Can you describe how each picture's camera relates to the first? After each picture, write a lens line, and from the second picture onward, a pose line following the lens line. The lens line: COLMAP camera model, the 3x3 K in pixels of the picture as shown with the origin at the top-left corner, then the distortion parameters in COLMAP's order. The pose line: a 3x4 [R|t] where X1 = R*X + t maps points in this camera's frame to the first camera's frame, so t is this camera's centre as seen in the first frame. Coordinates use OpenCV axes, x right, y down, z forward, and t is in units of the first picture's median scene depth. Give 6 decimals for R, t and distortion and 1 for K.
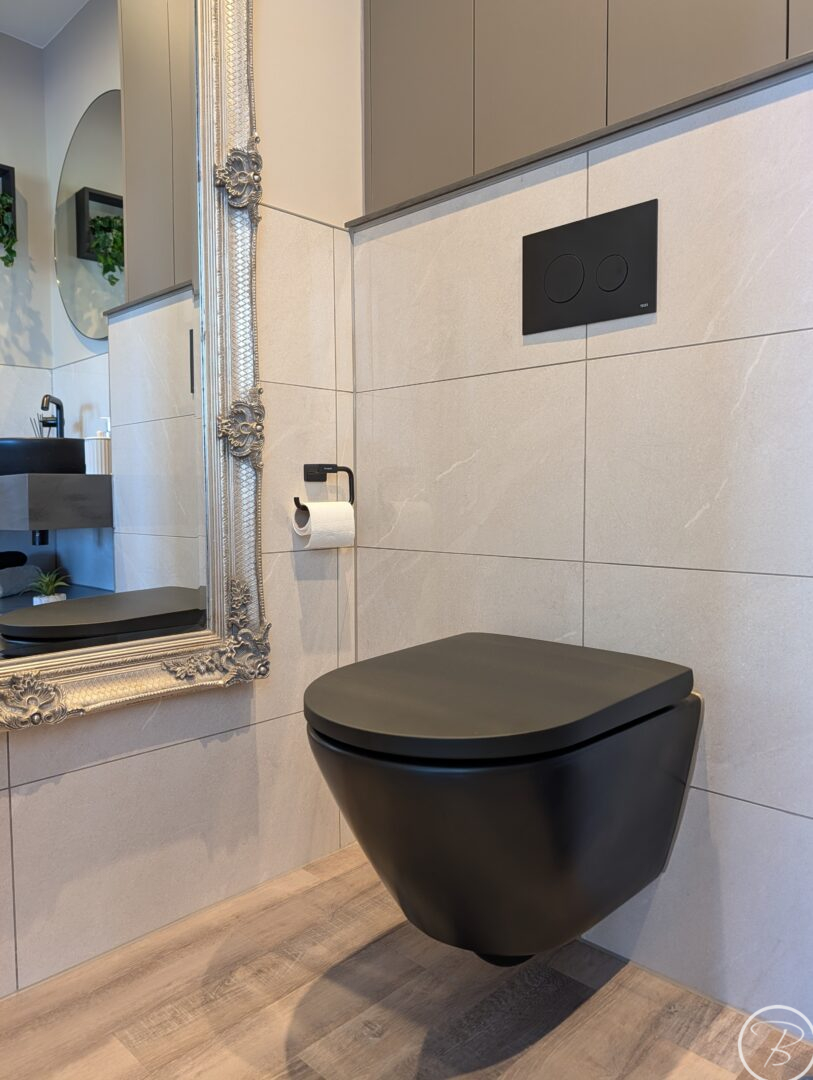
lens RADIAL K [[778.7, 0, 401.9], [0, 778.7, 546.4], [0, 0, 1]] dist [0.010203, -0.011509]
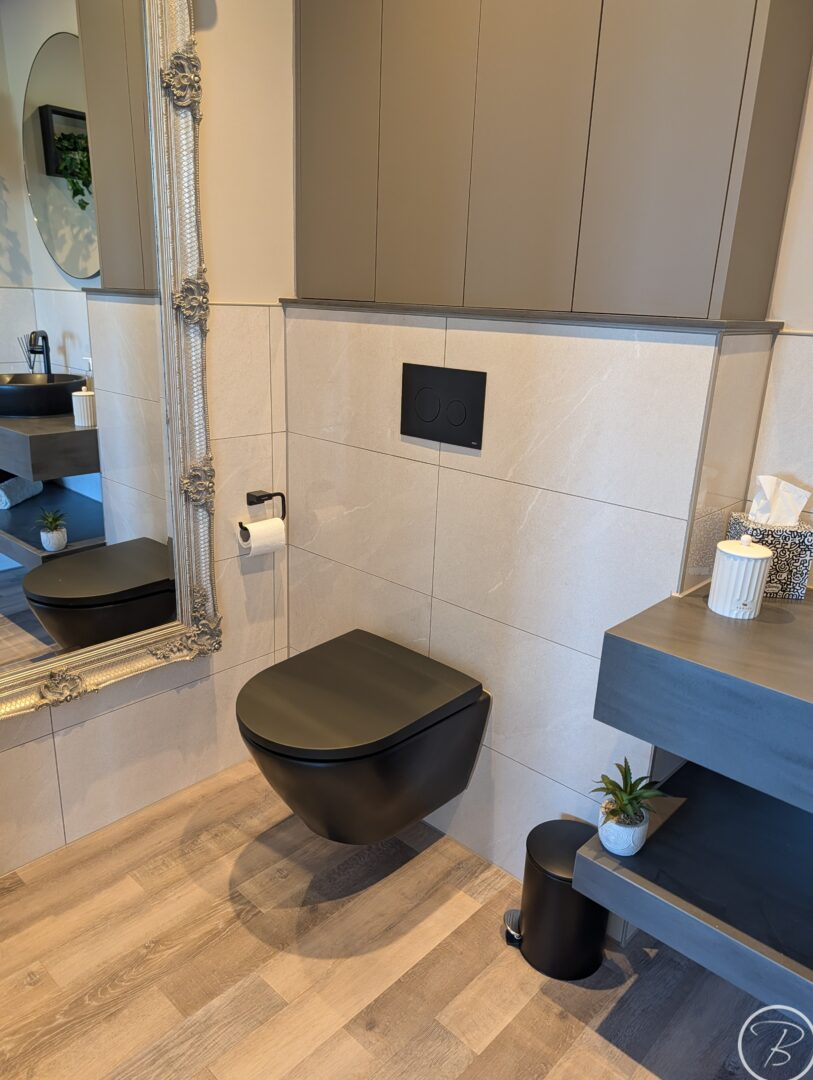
lens RADIAL K [[778.7, 0, 408.3], [0, 778.7, 557.6], [0, 0, 1]] dist [0.010203, -0.011509]
pose [[0.998664, 0.036514, 0.036557, 0.127392], [-0.044622, 0.966194, 0.253925, -0.414348], [-0.026049, -0.255217, 0.966533, -0.400898]]
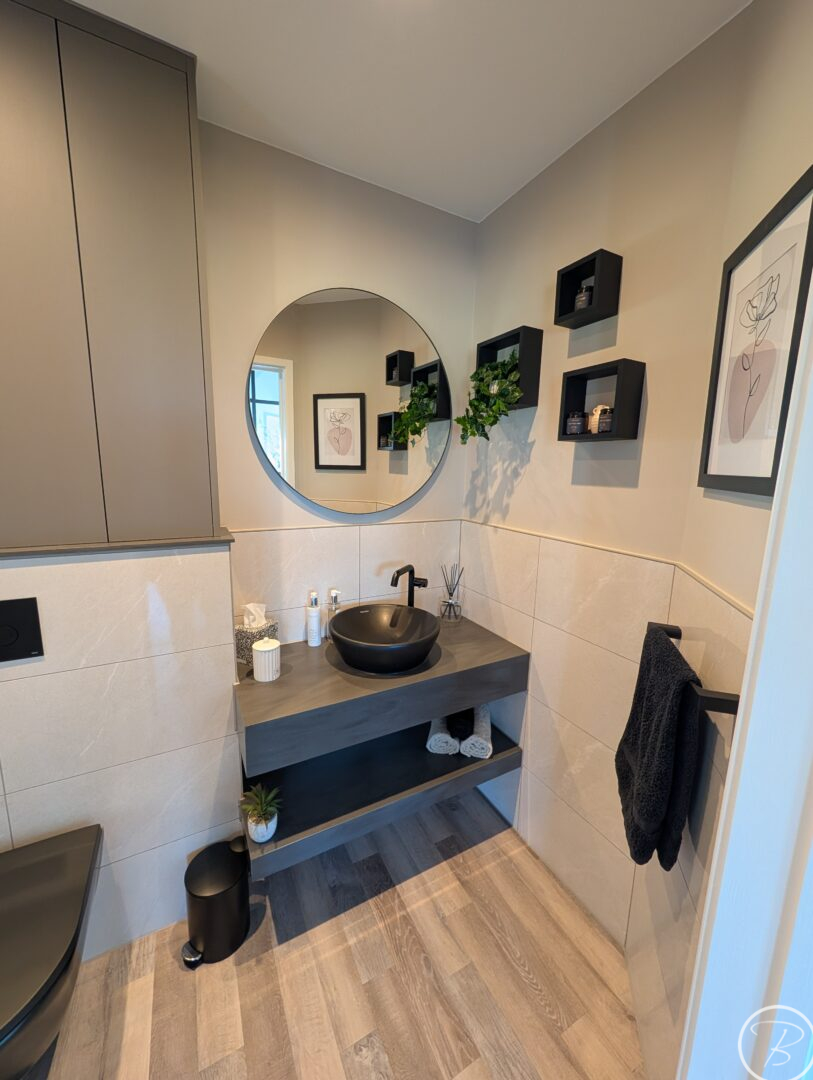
lens RADIAL K [[416.6, 0, 409.2], [0, 416.6, 537.6], [0, 0, 1]] dist [0.001118, -0.000207]
pose [[0.293864, -0.149558, 0.944074, -0.262812], [0.036274, 0.988717, 0.145339, -0.602256], [-0.955159, -0.008464, 0.295974, -0.082029]]
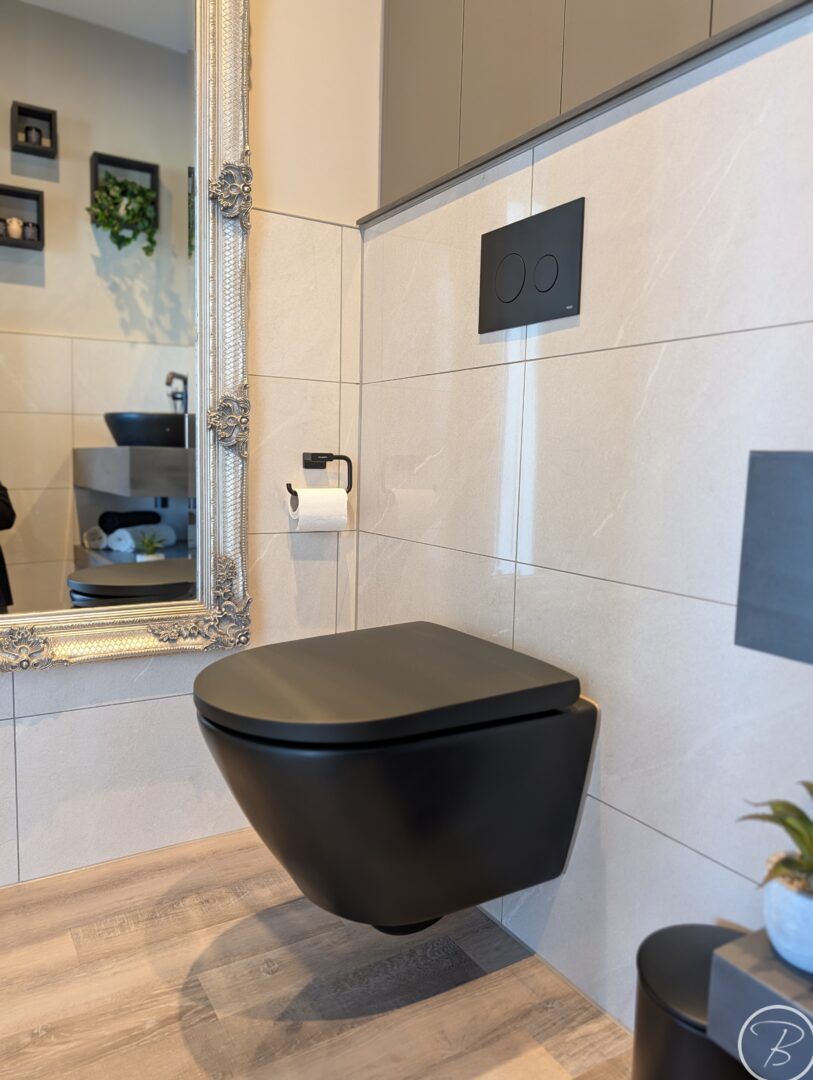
lens RADIAL K [[778.7, 0, 397.3], [0, 778.7, 546.1], [0, 0, 1]] dist [0.010203, -0.011509]
pose [[0.966566, 0.058106, -0.249746, 0.324413], [-0.046449, 0.997549, 0.052323, -0.044894], [0.252175, -0.038973, 0.966897, -0.014275]]
